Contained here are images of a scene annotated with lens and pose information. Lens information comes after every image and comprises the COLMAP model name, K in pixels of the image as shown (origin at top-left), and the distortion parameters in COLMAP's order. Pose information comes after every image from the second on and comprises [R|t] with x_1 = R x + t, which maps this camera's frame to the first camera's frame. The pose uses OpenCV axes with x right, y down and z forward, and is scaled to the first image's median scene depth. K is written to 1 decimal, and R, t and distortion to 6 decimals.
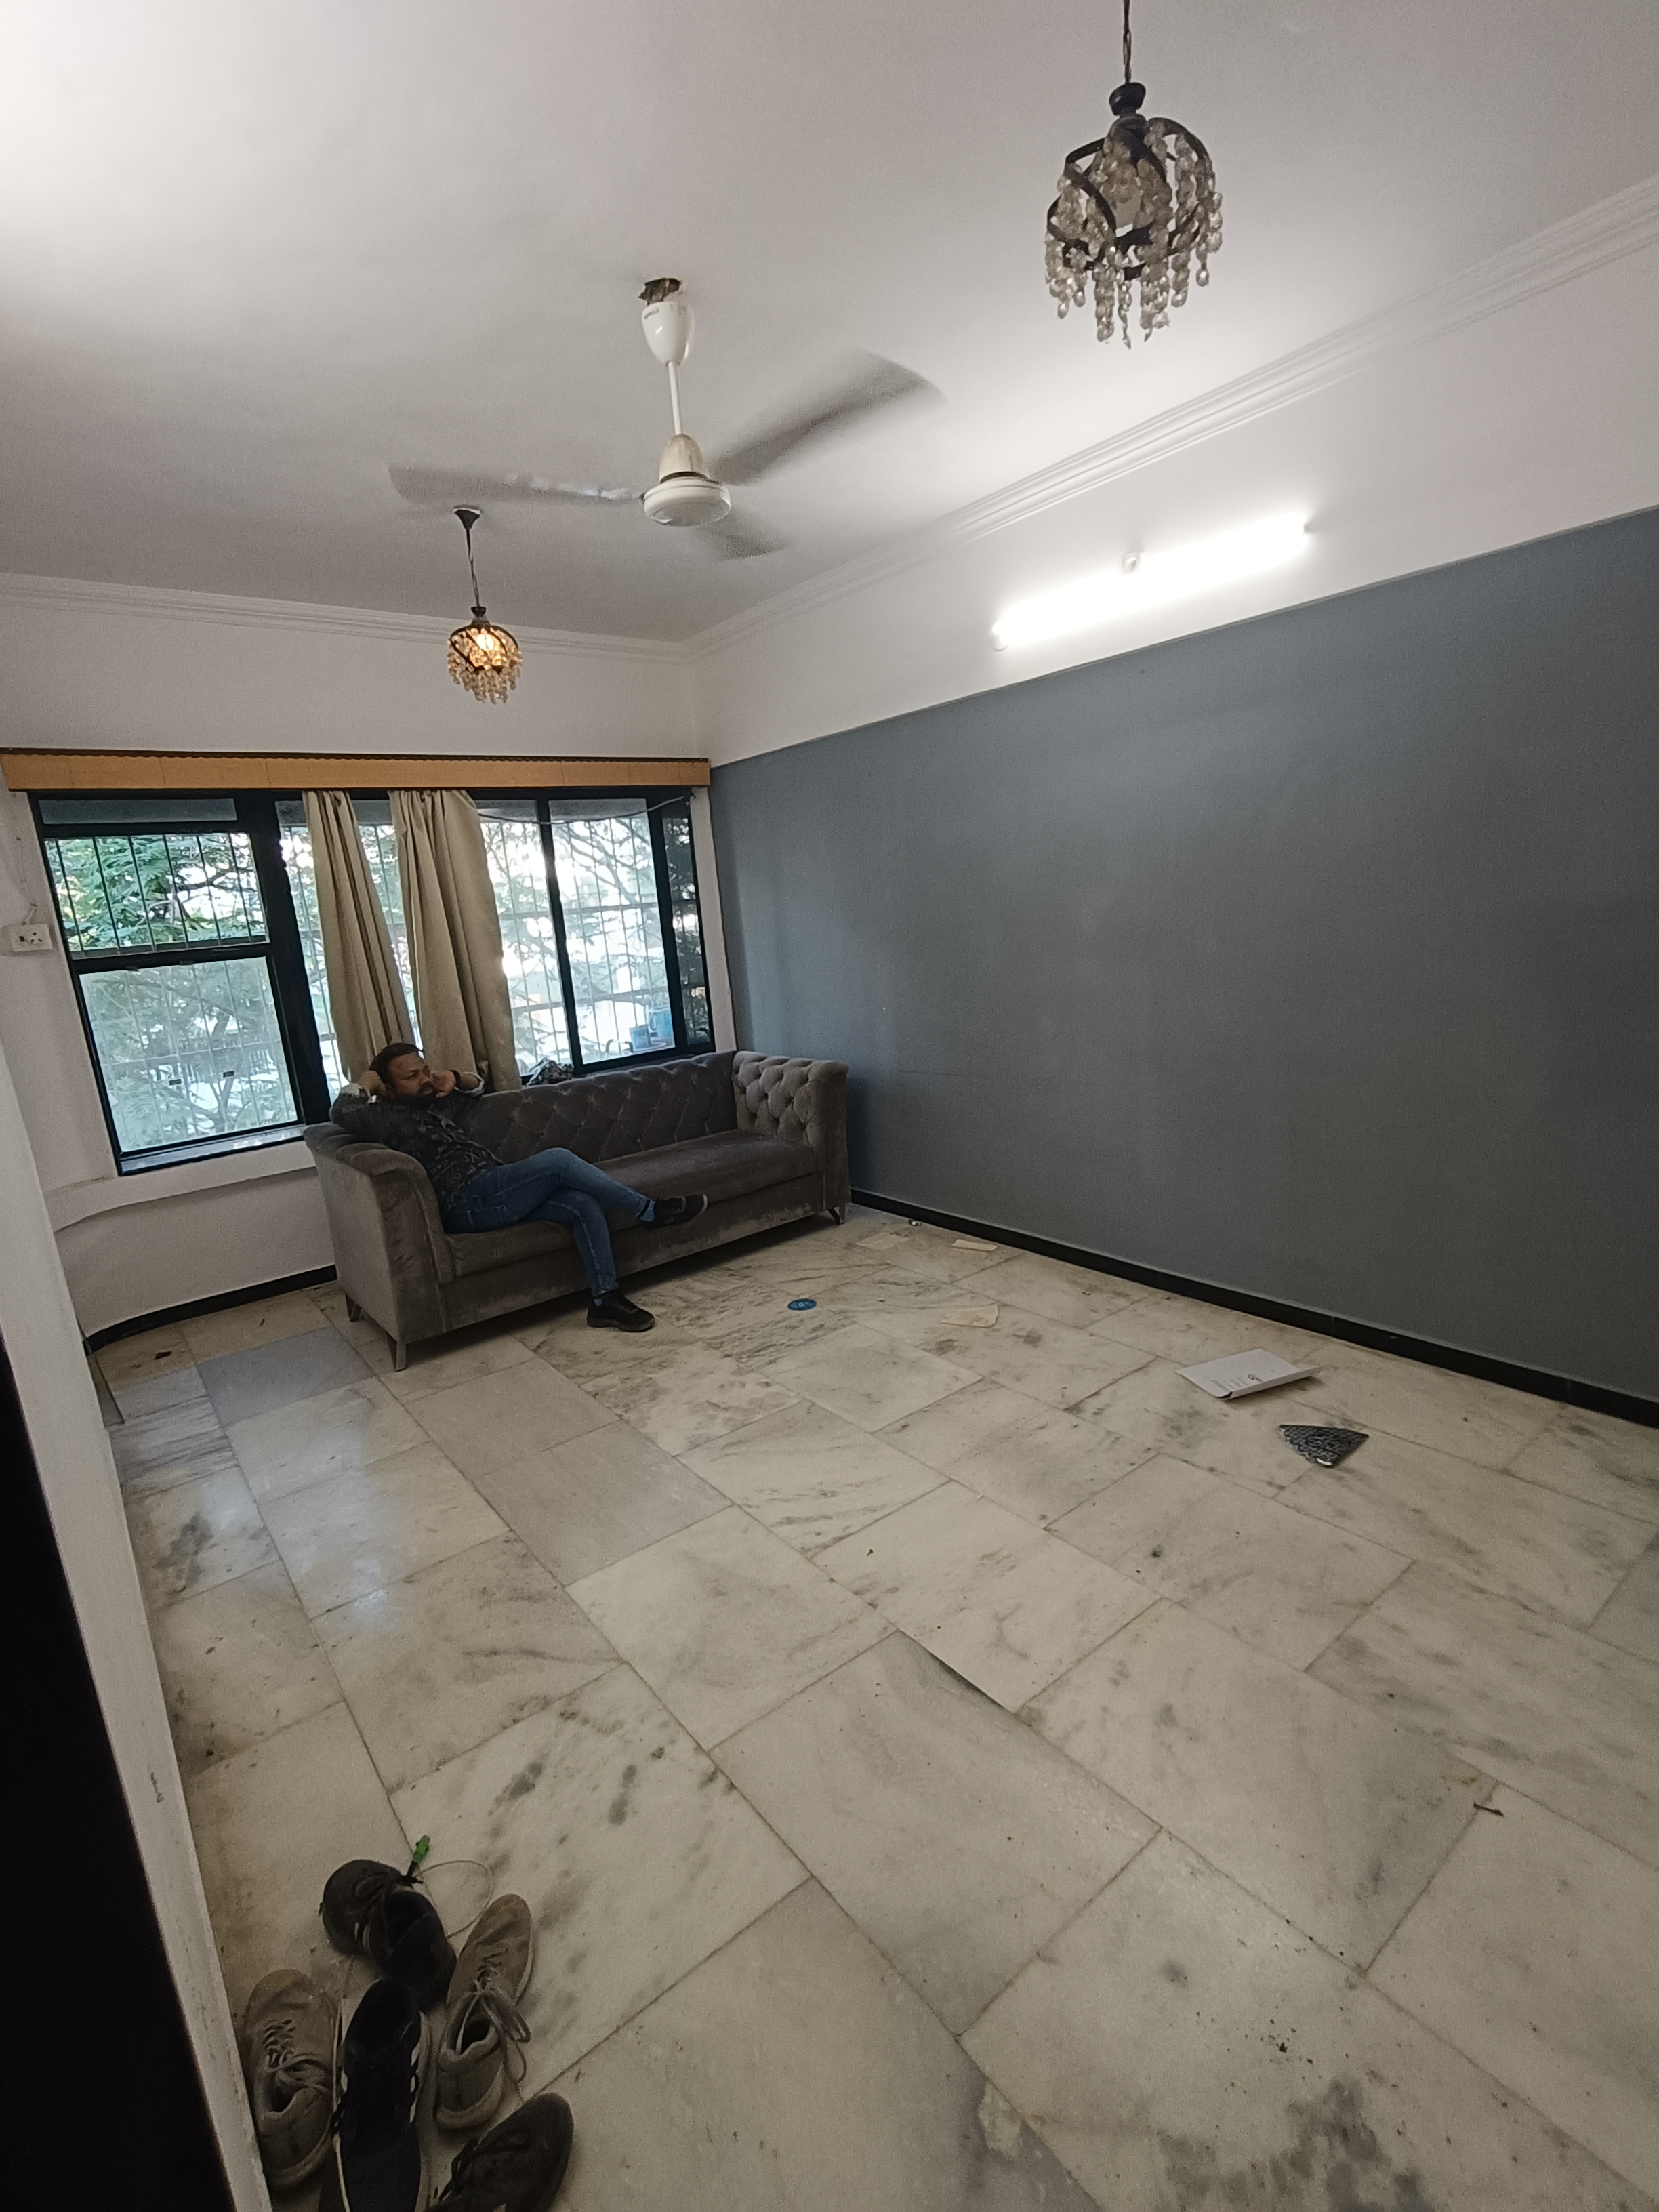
lens RADIAL K [[1020.8, 0, 821.8], [0, 1020.8, 1109.1], [0, 0, 1]] dist [0.006227, -0.002247]
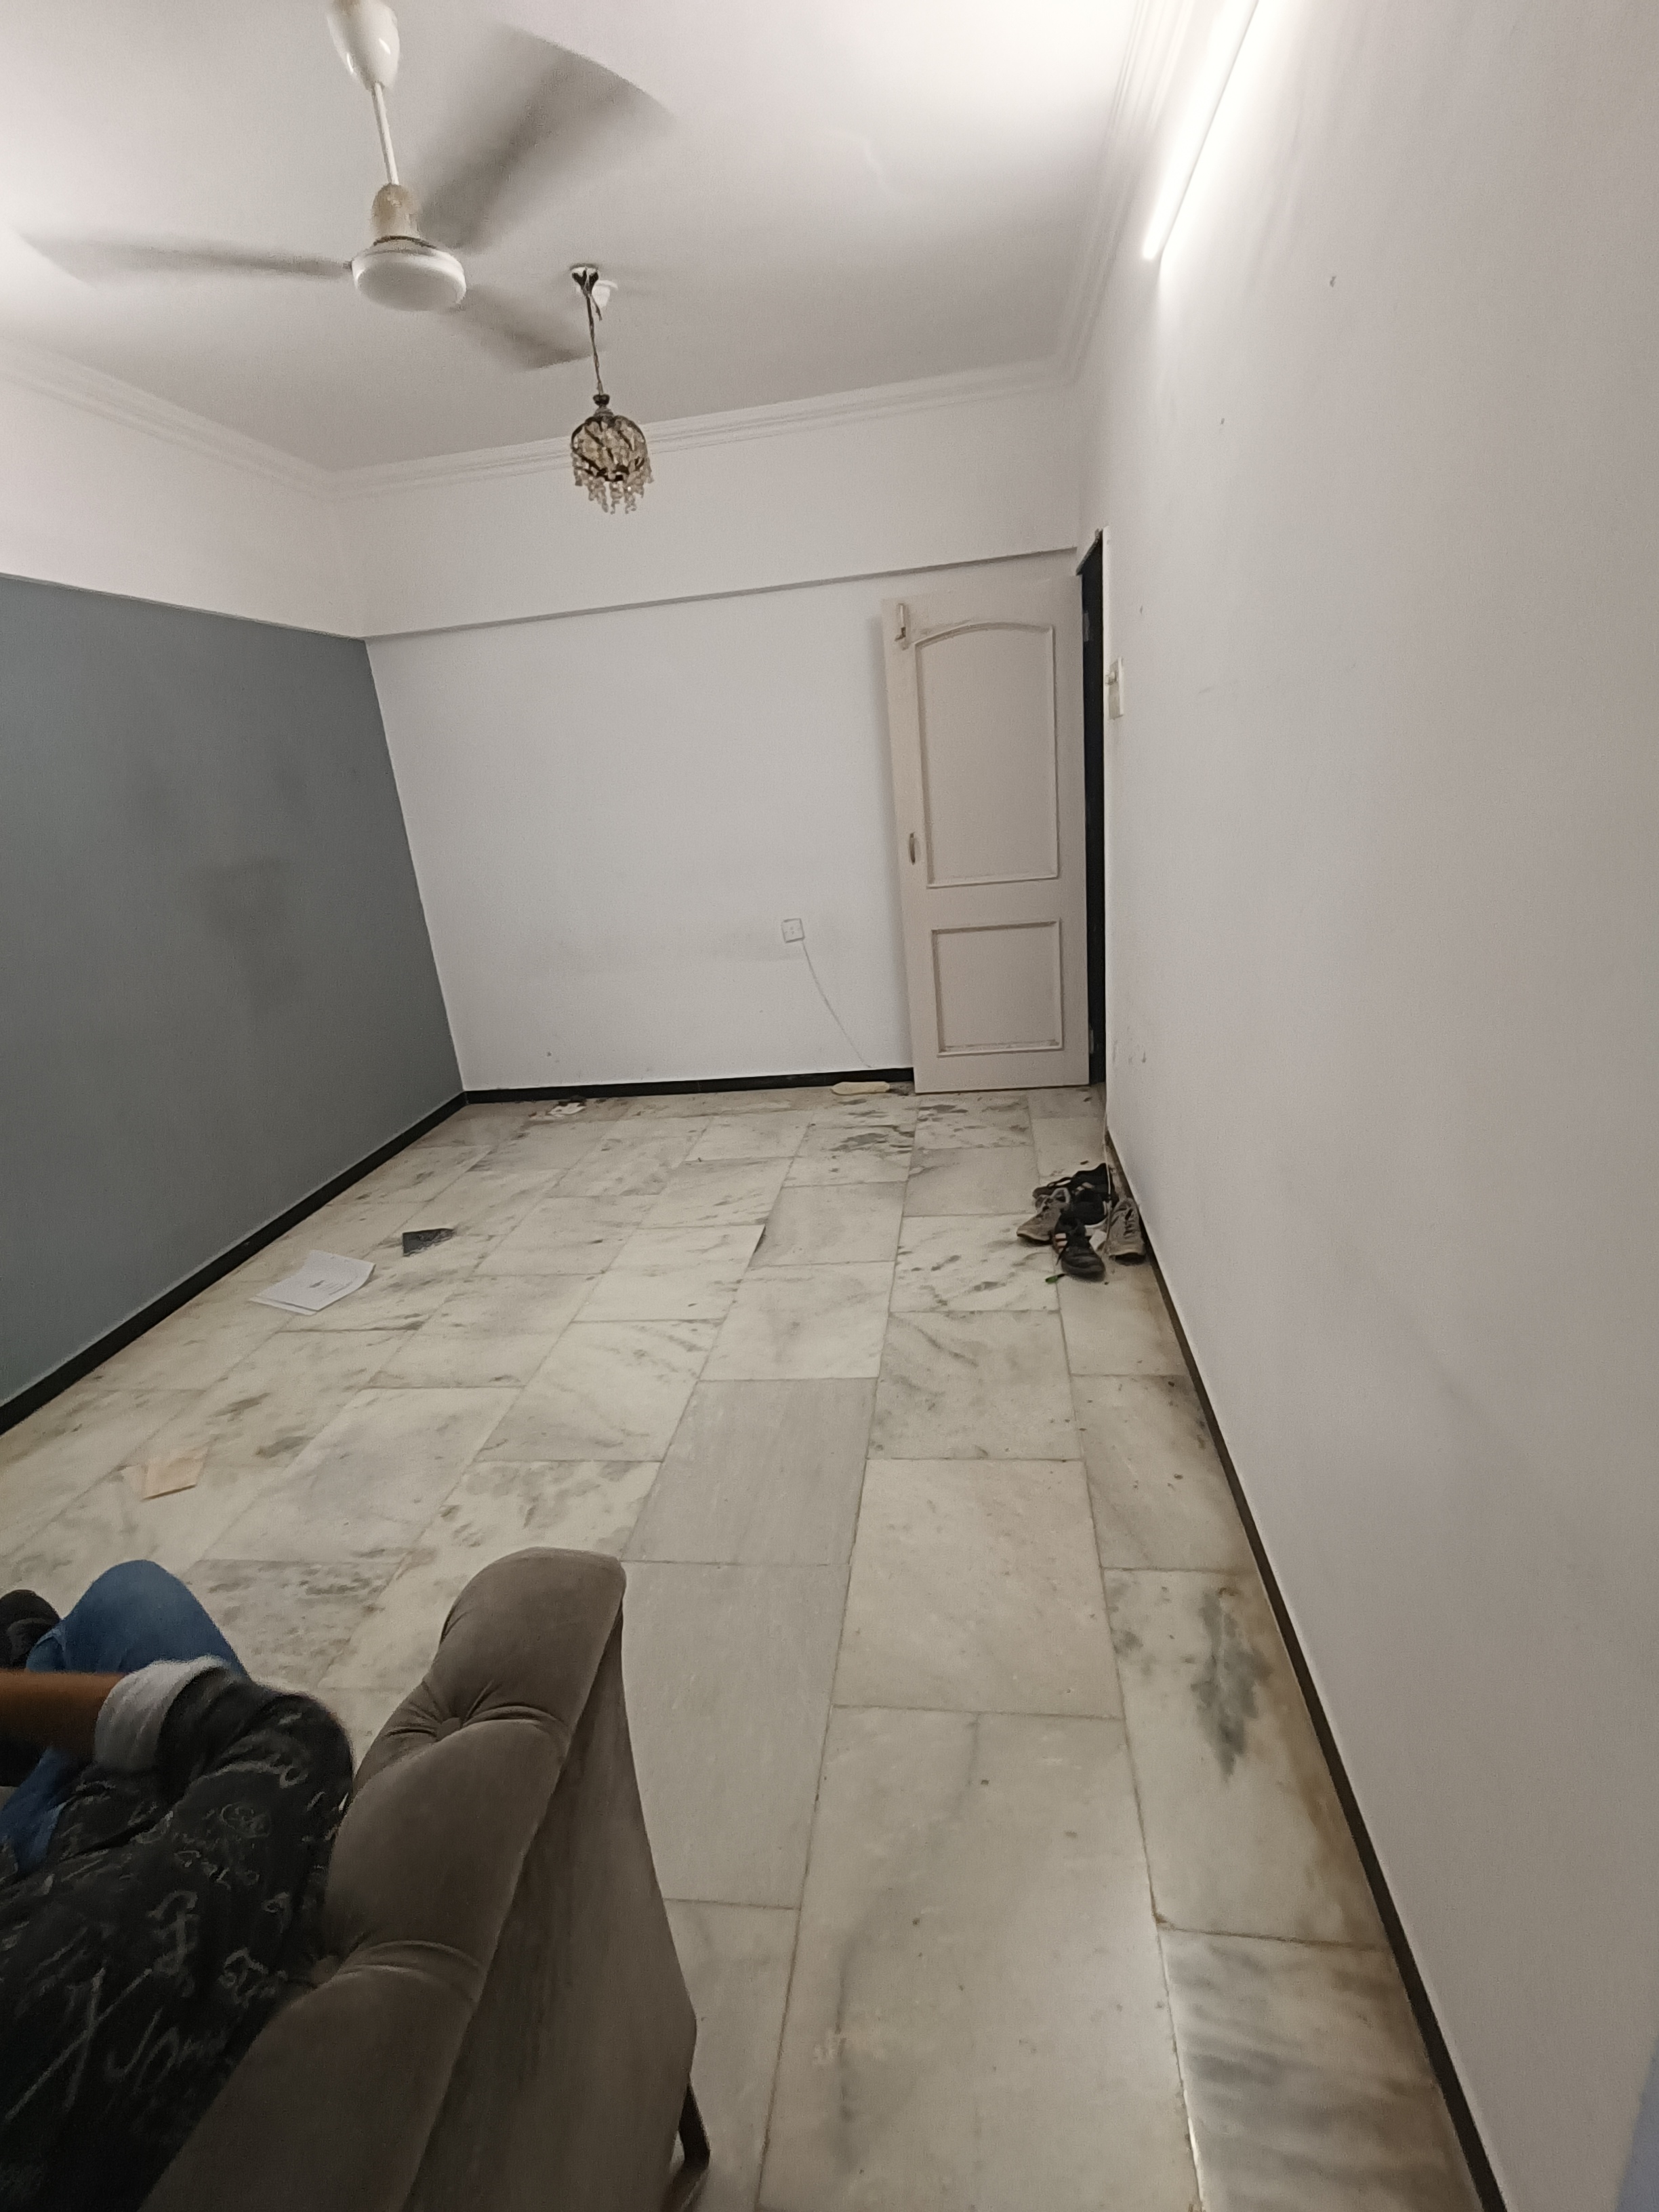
lens RADIAL K [[1020.8, 0, 824.2], [0, 1020.8, 1105.1], [0, 0, 1]] dist [0.006227, -0.002247]
pose [[-0.682183, -0.083964, 0.726345, -0.830641], [0.297601, 0.875495, 0.380713, -0.189069], [-0.667877, 0.475877, -0.572260, 1.285248]]
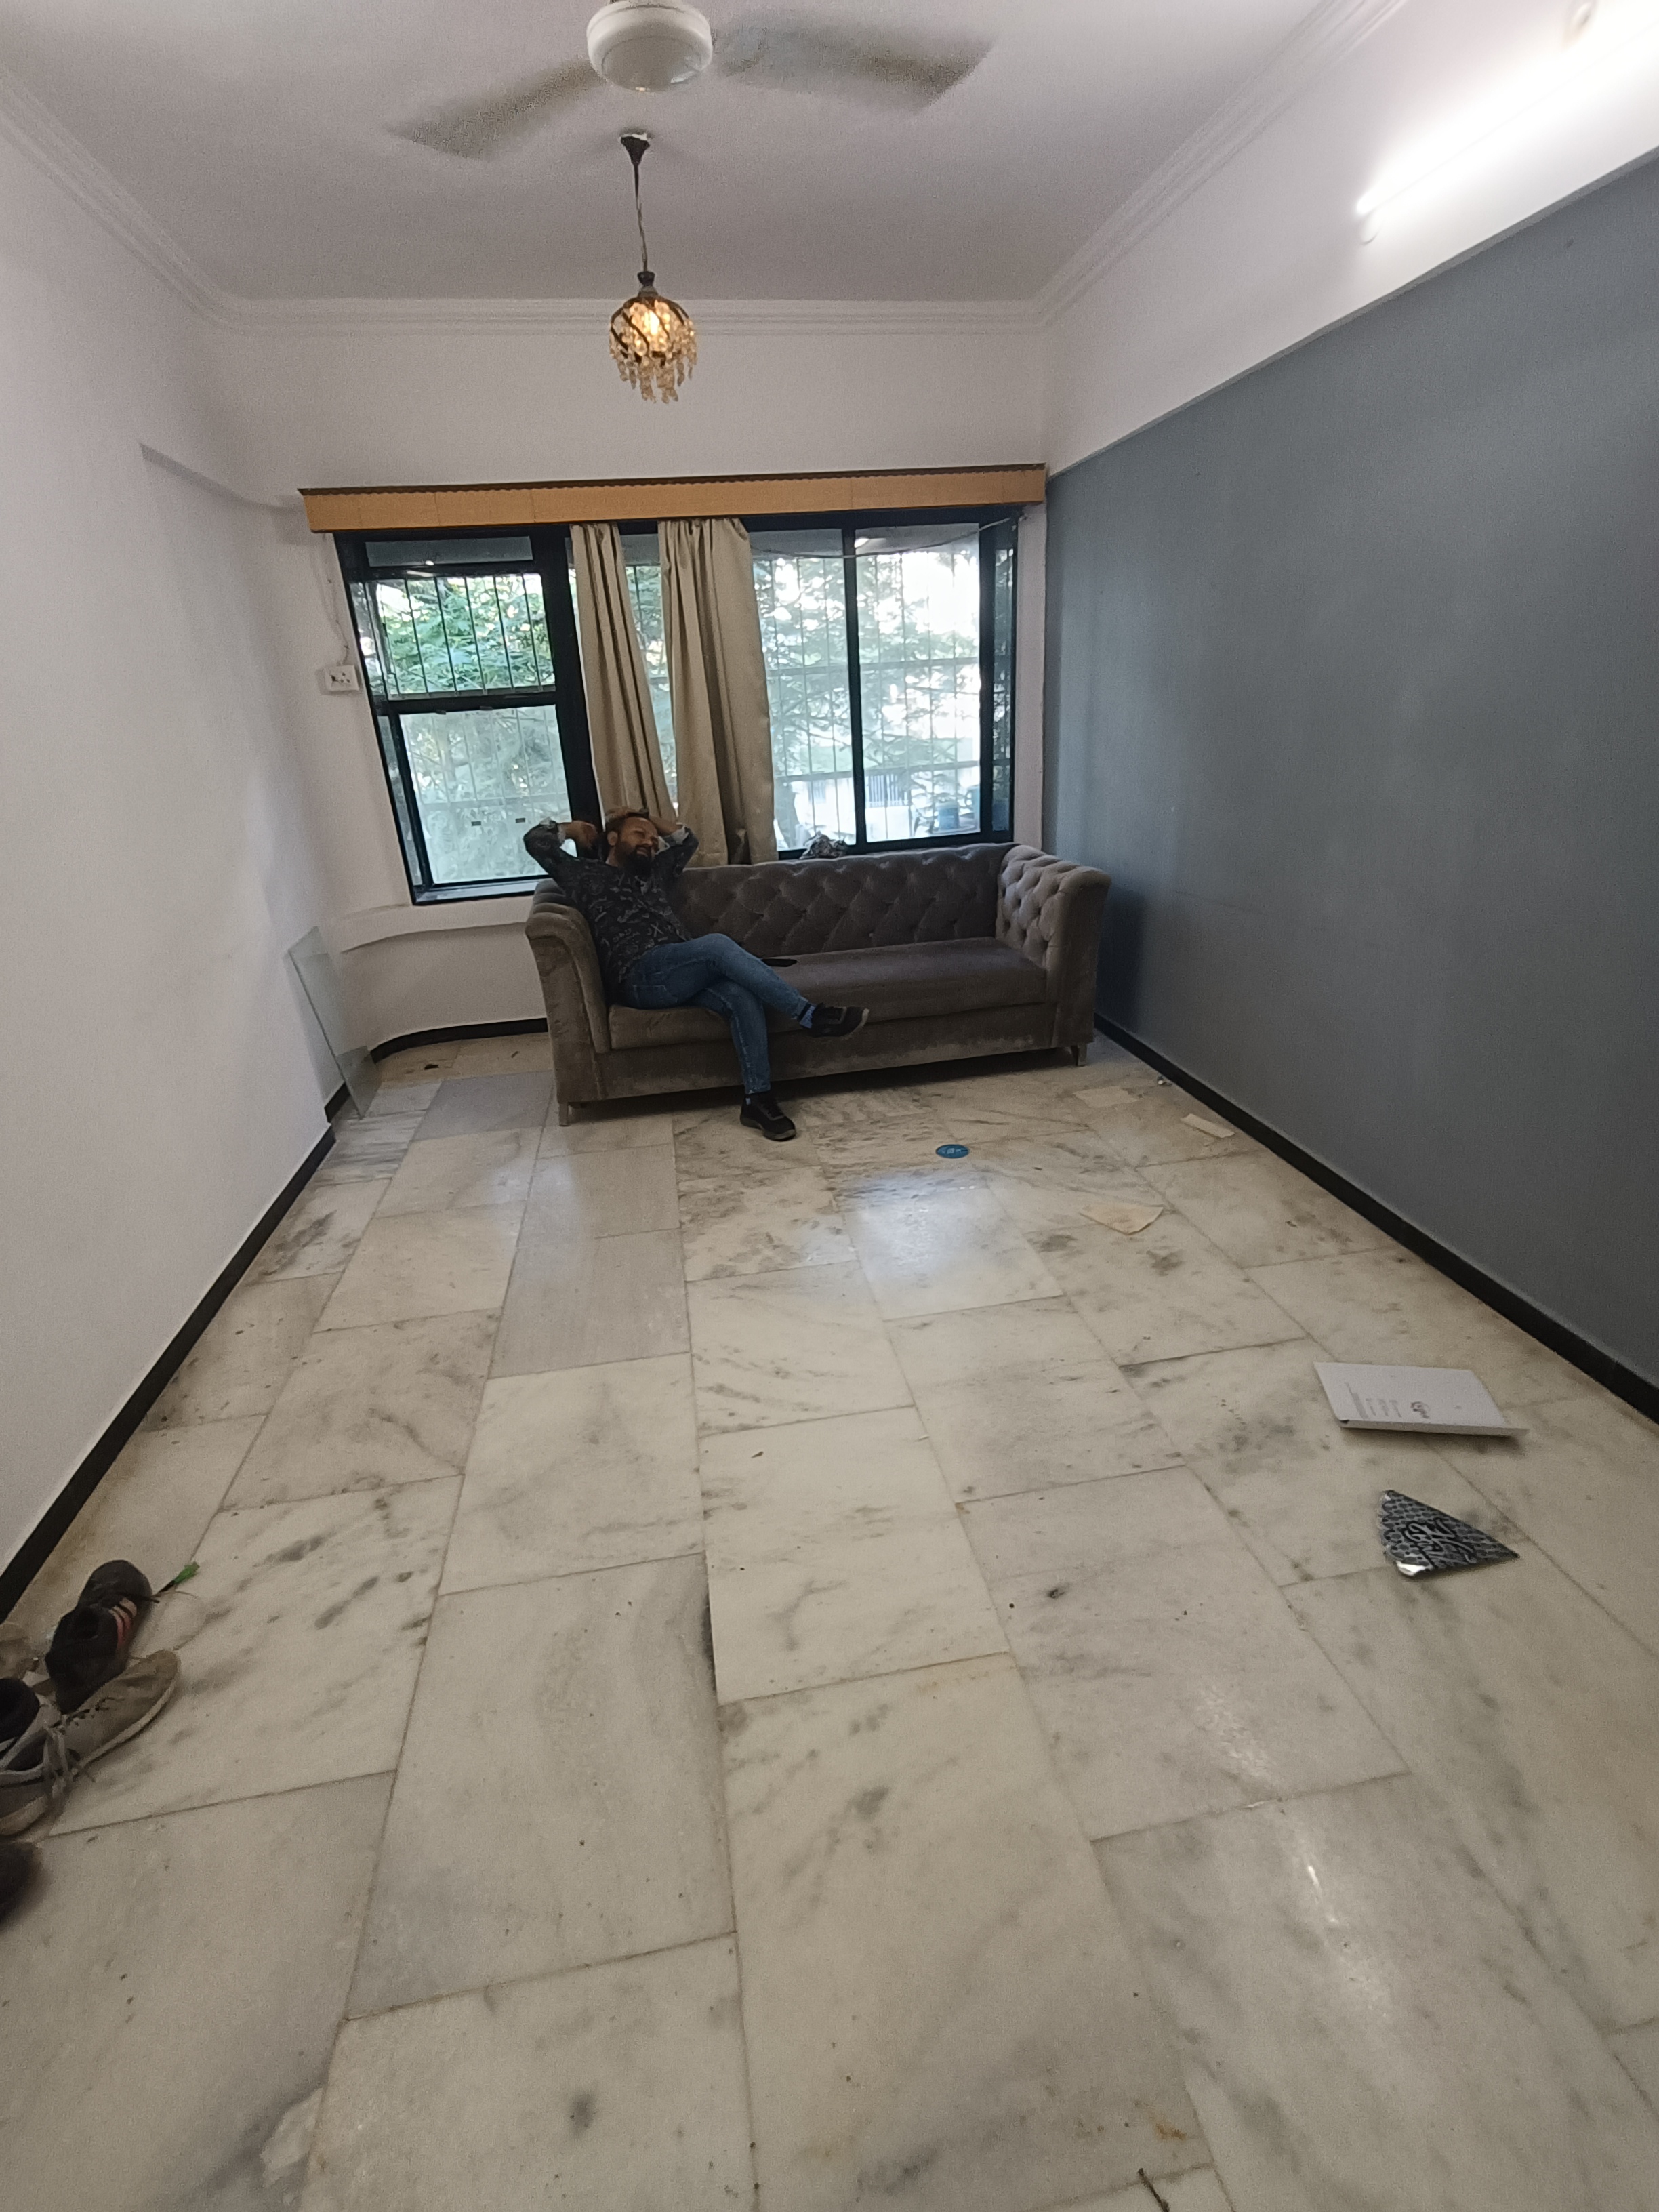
lens RADIAL K [[1020.8, 0, 829.4], [0, 1020.8, 1108.4], [0, 0, 1]] dist [0.006227, -0.002247]
pose [[0.880820, 0.209221, -0.424714, 0.352220], [-0.112393, 0.963820, 0.241700, -0.061408], [0.459916, -0.165159, 0.872467, 0.267722]]
